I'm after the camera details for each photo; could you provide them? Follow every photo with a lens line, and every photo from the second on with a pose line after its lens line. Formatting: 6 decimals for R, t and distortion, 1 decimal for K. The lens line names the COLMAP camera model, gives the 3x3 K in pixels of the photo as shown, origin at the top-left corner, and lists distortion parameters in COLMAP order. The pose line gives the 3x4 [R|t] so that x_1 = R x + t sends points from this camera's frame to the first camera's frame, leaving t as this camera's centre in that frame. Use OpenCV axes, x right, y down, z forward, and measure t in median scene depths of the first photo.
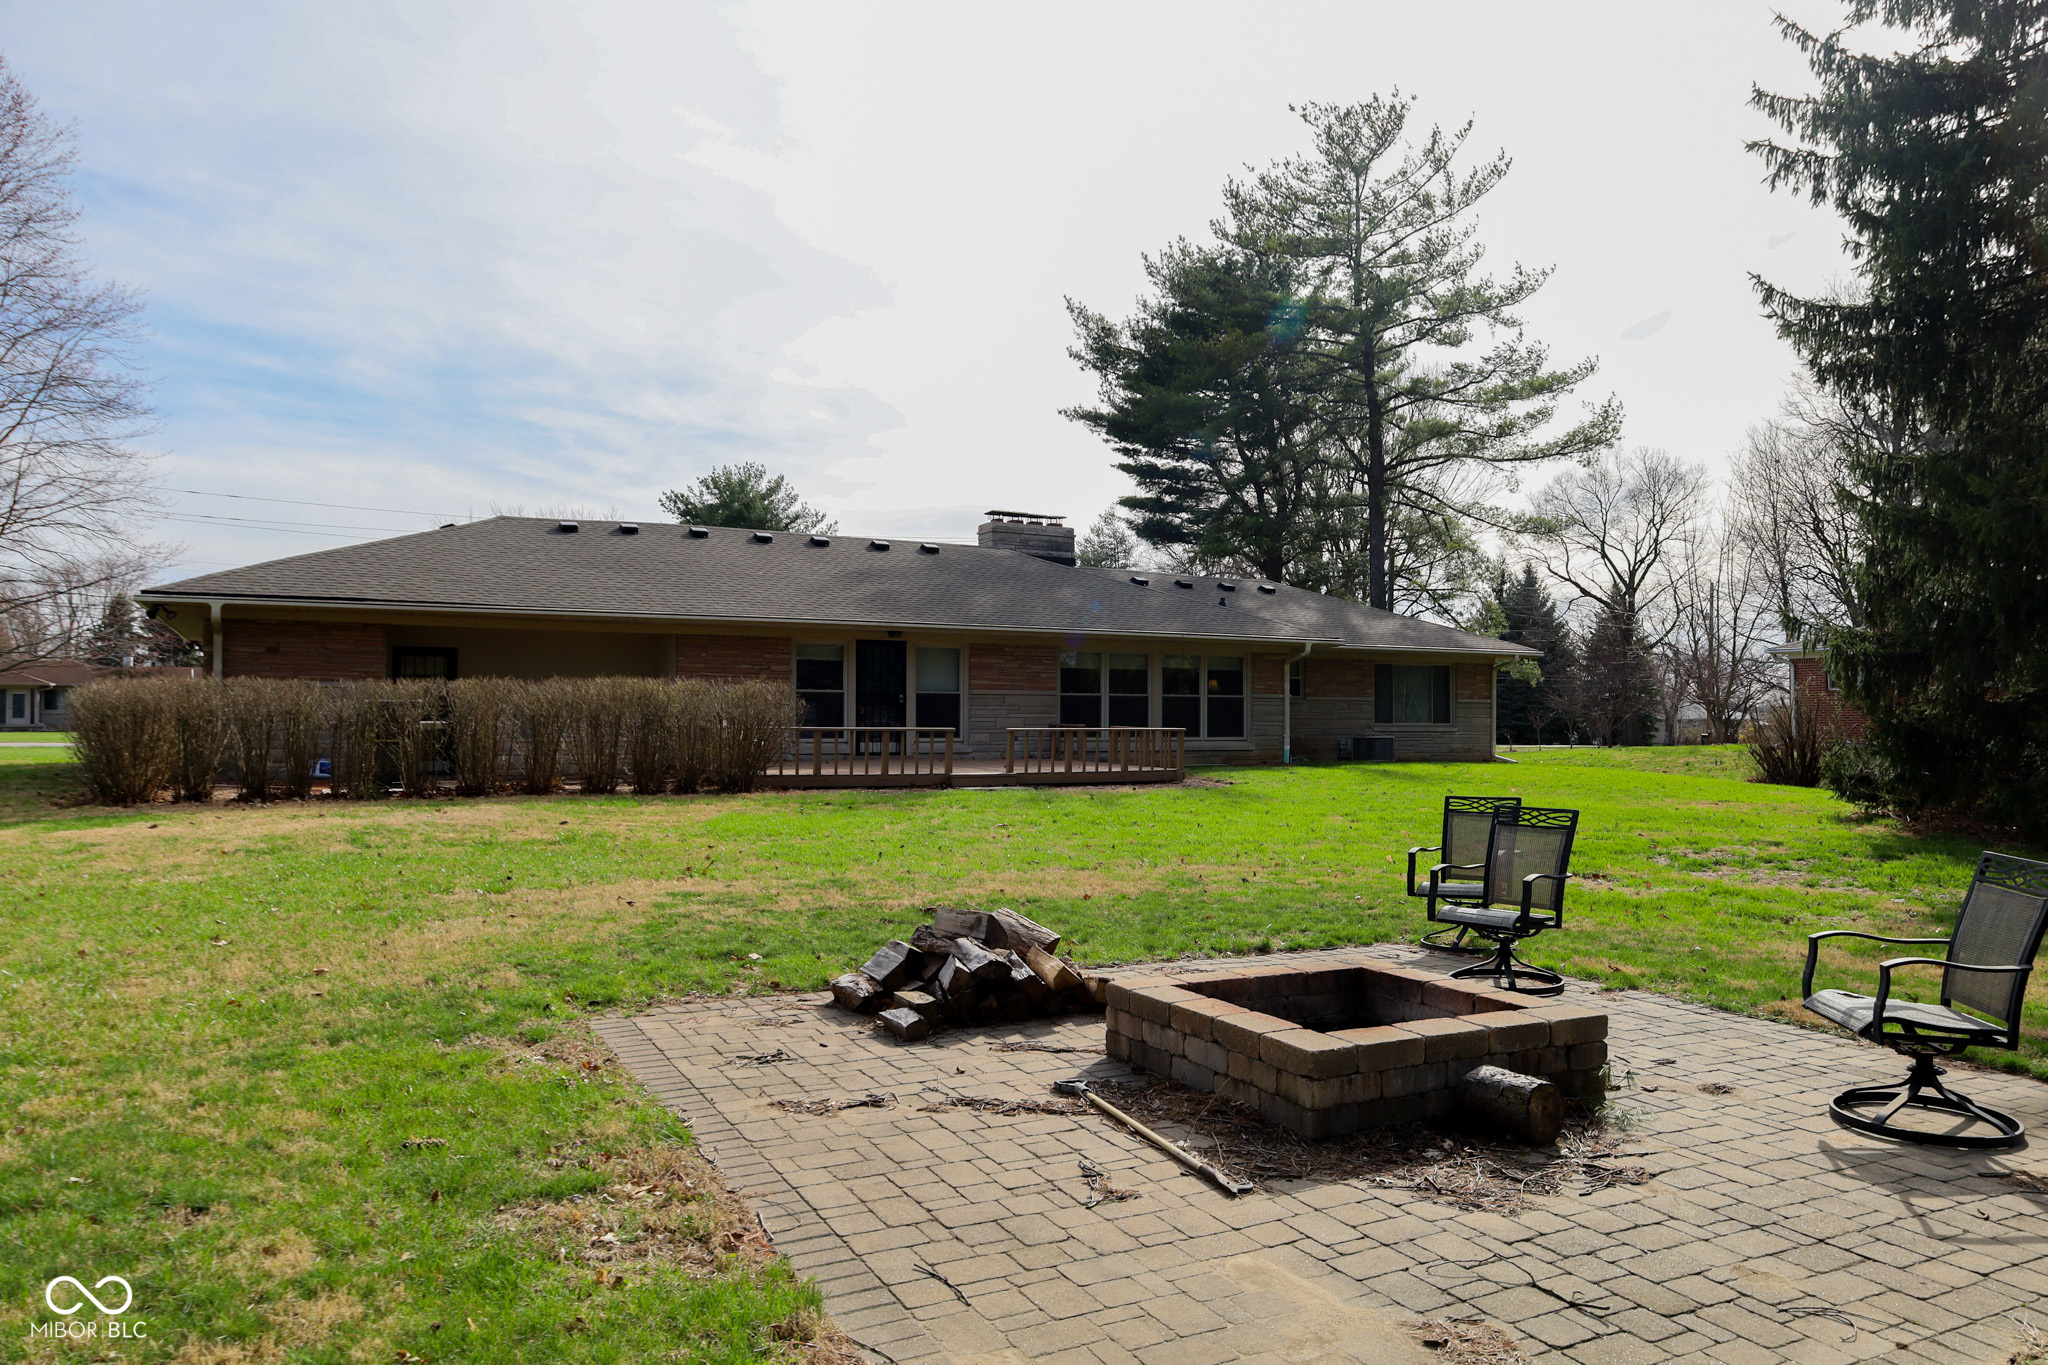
lens RADIAL K [[1466.7, 0, 1023.6], [0, 1466.7, 683.3], [0, 0, 1]] dist [-0.006423, 0.003595]
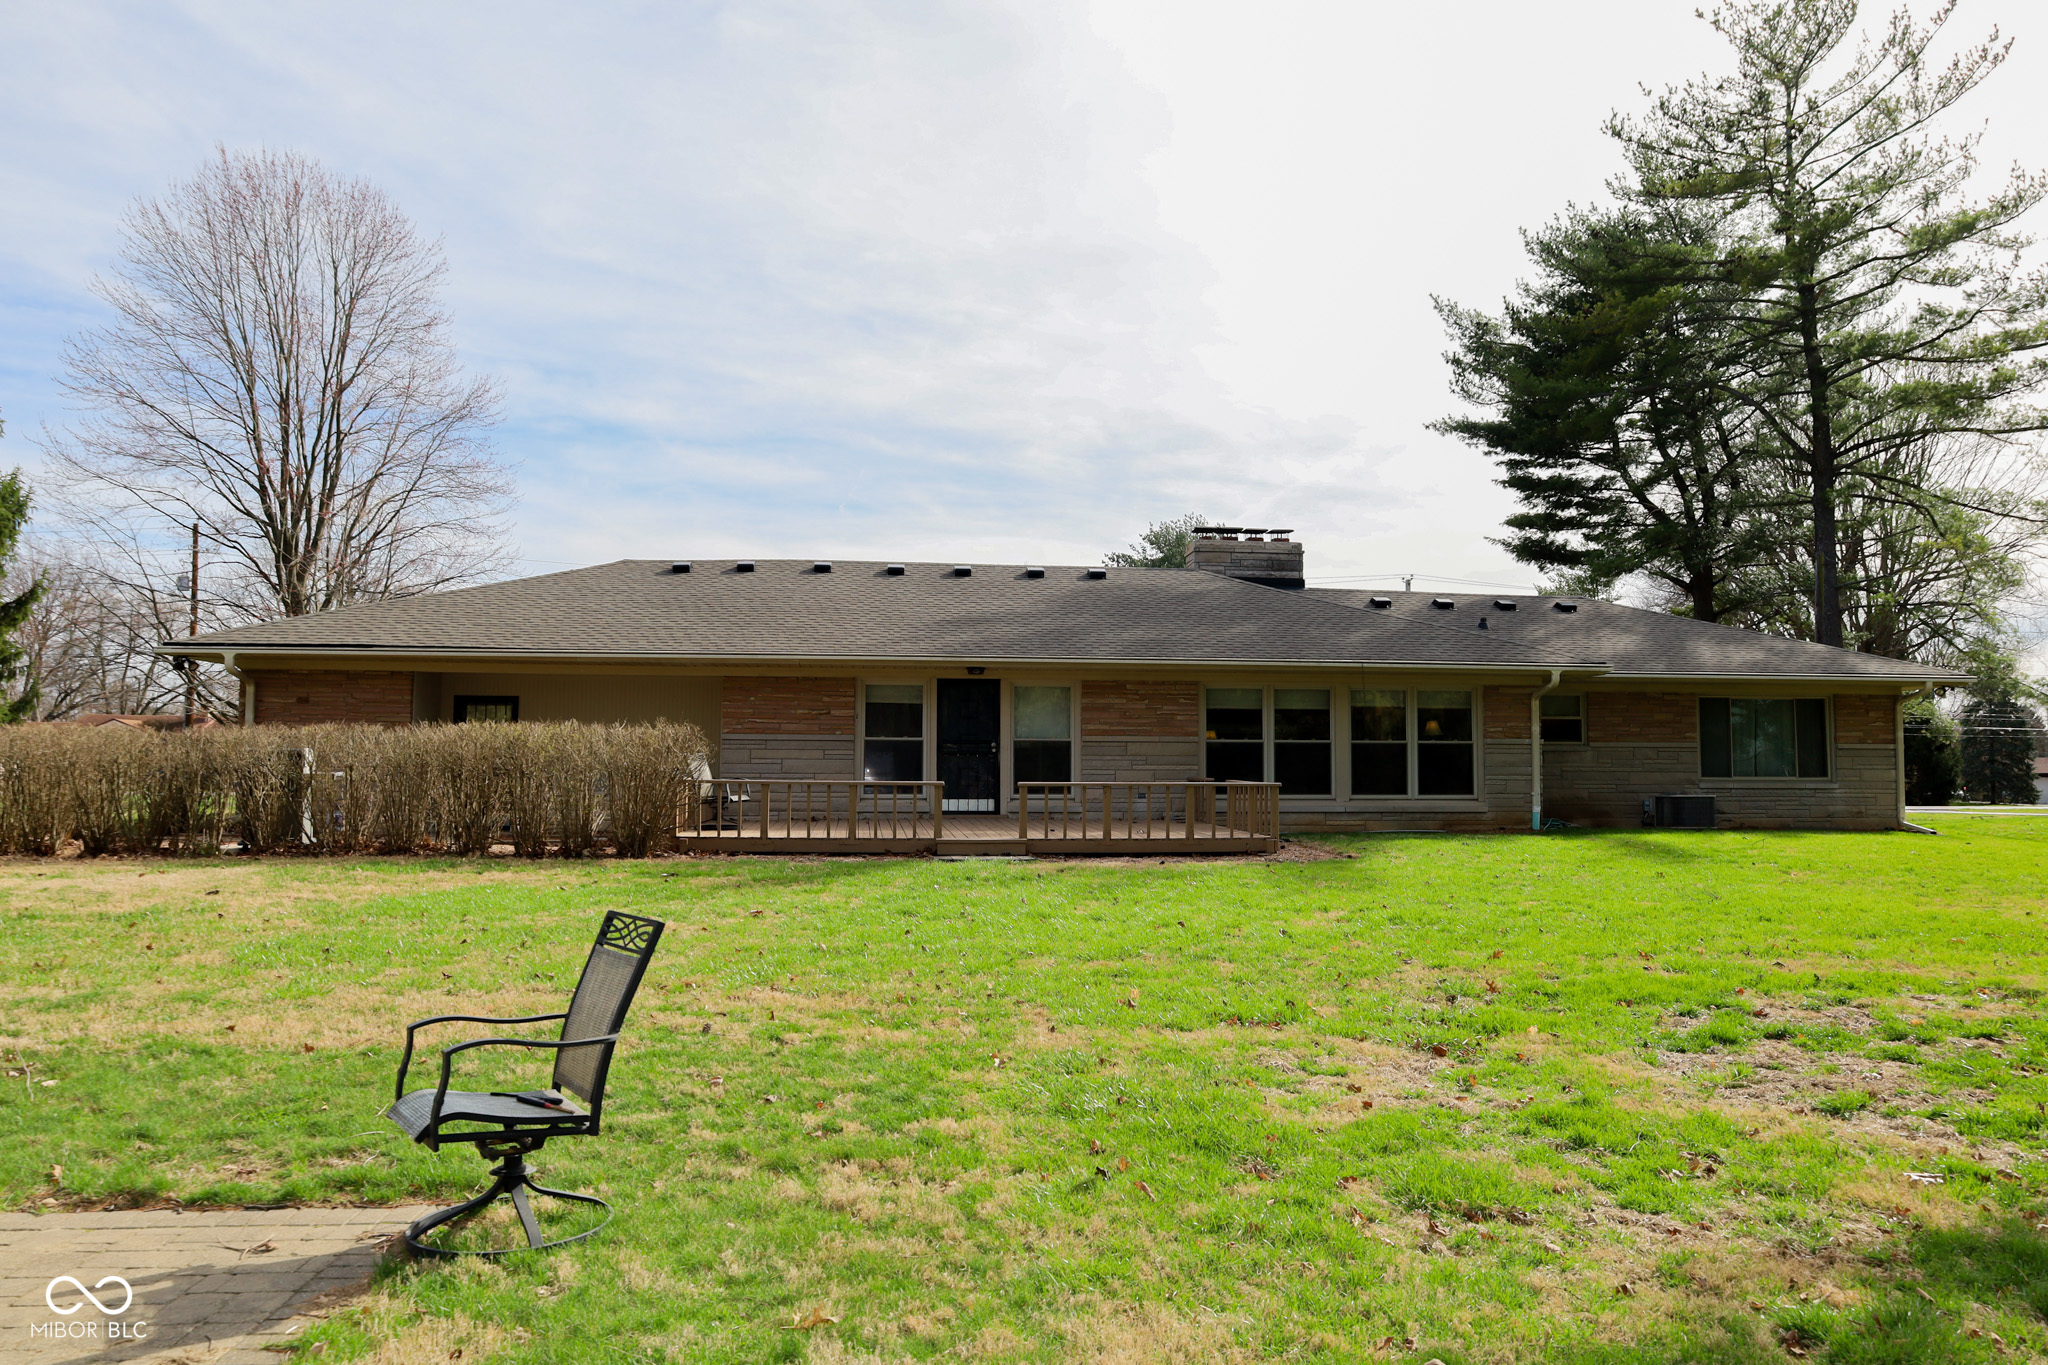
lens RADIAL K [[1382.7, 0, 1020.0], [0, 1382.7, 739.3], [0, 0, 1]] dist [0.044997, -0.063403]
pose [[0.924189, -0.008009, -0.381851, 0.187430], [0.008517, 0.999964, -0.000361, 0.005144], [0.381840, -0.002919, 0.924224, 0.207627]]
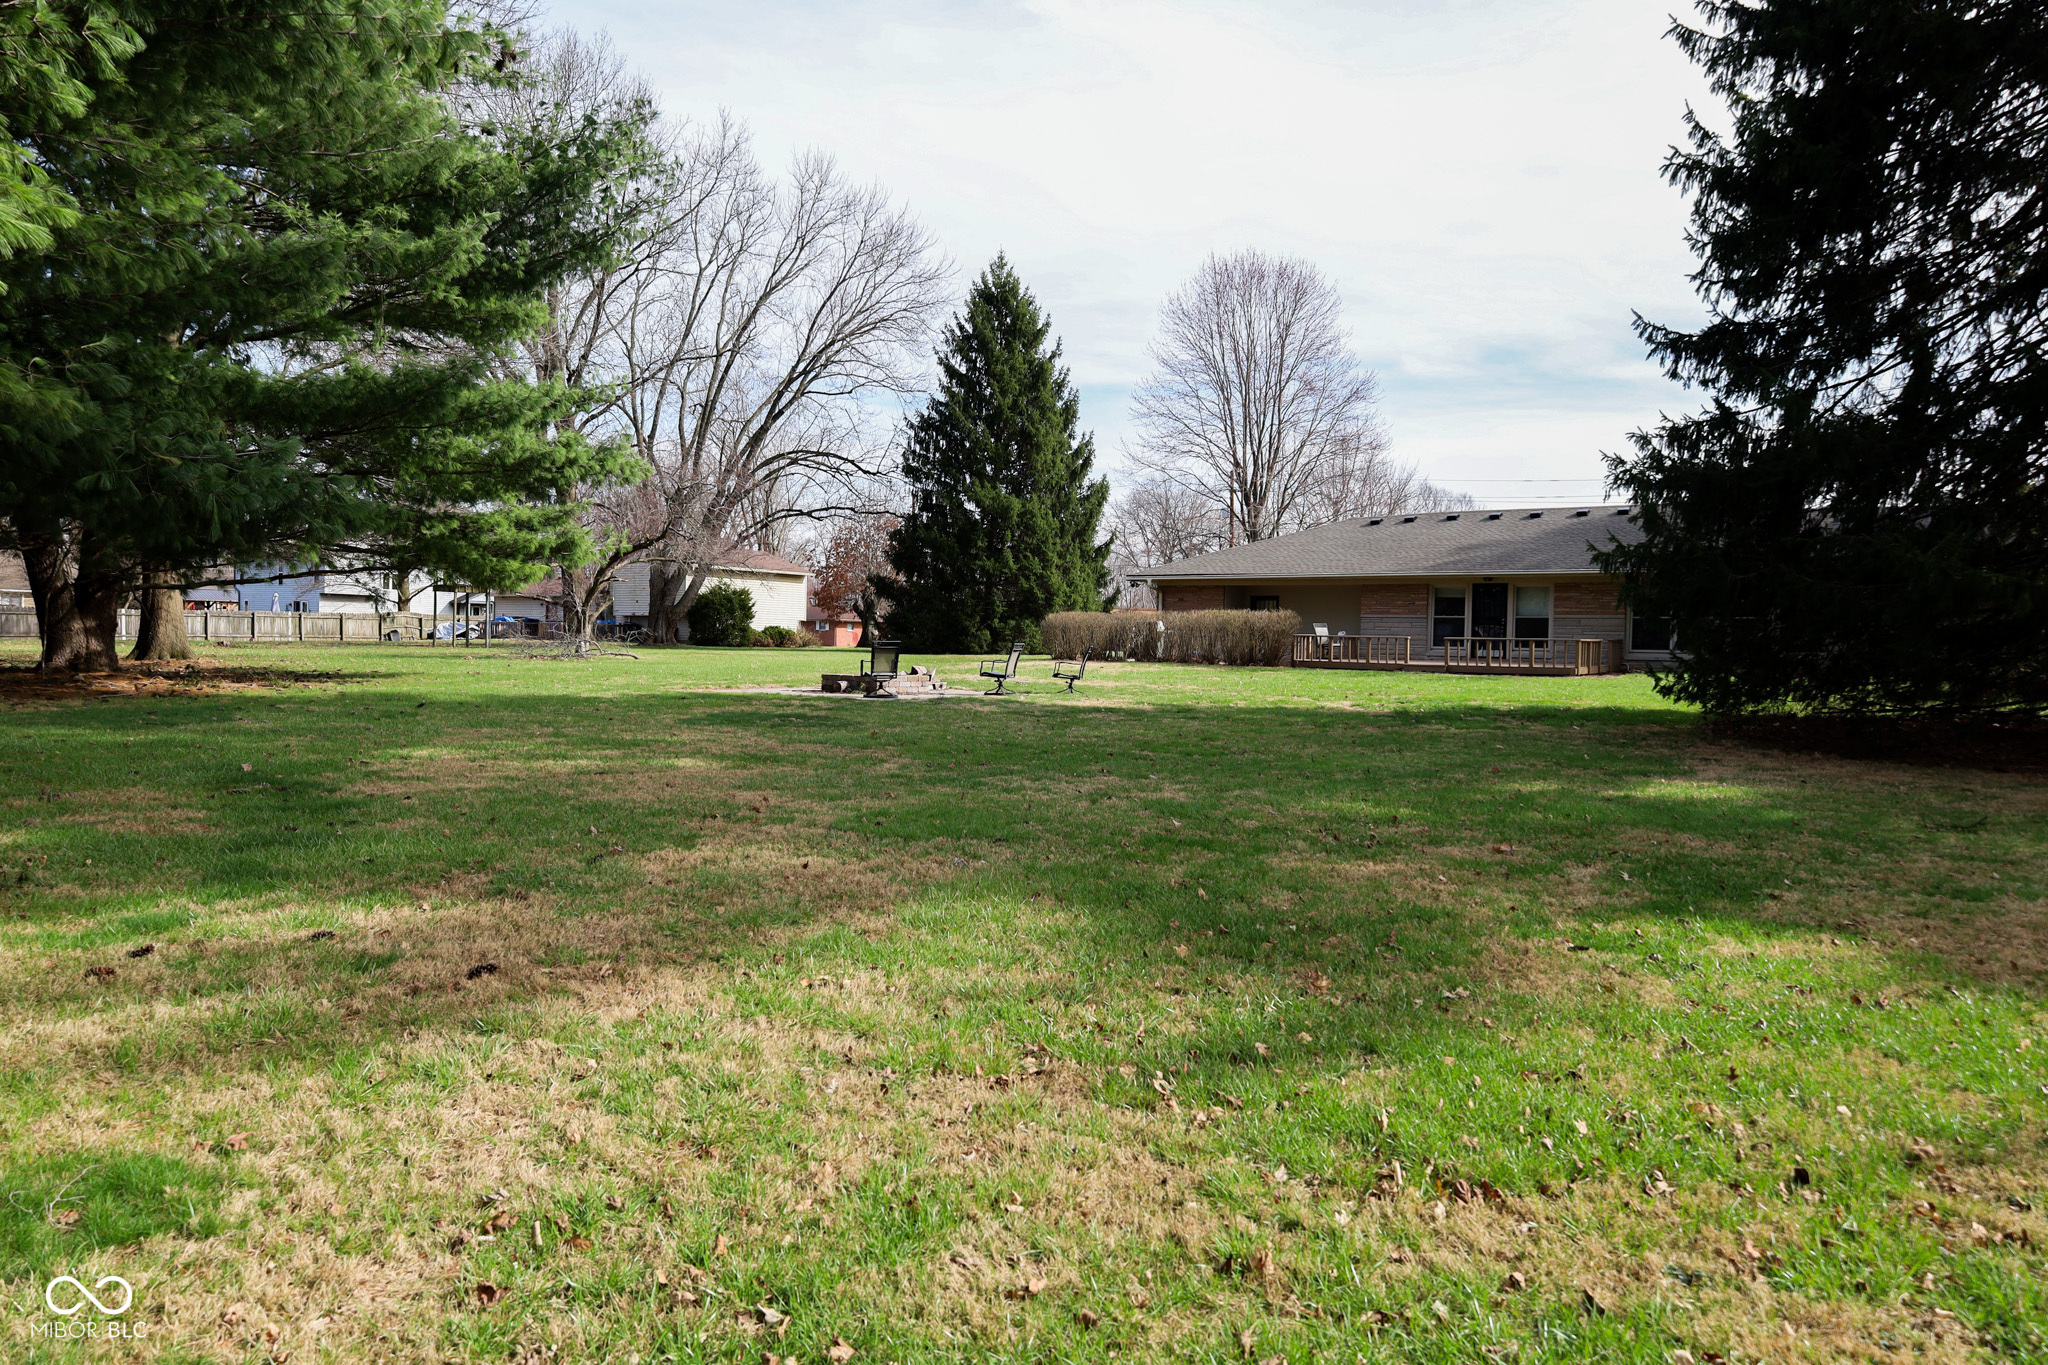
lens RADIAL K [[1466.7, 0, 1023.6], [0, 1466.7, 683.3], [0, 0, 1]] dist [-0.006423, 0.003595]
pose [[0.437918, 0.026894, -0.898613, 0.849174], [0.010437, 0.999333, 0.034994, 0.013703], [0.898954, -0.024703, 0.437345, -0.095957]]
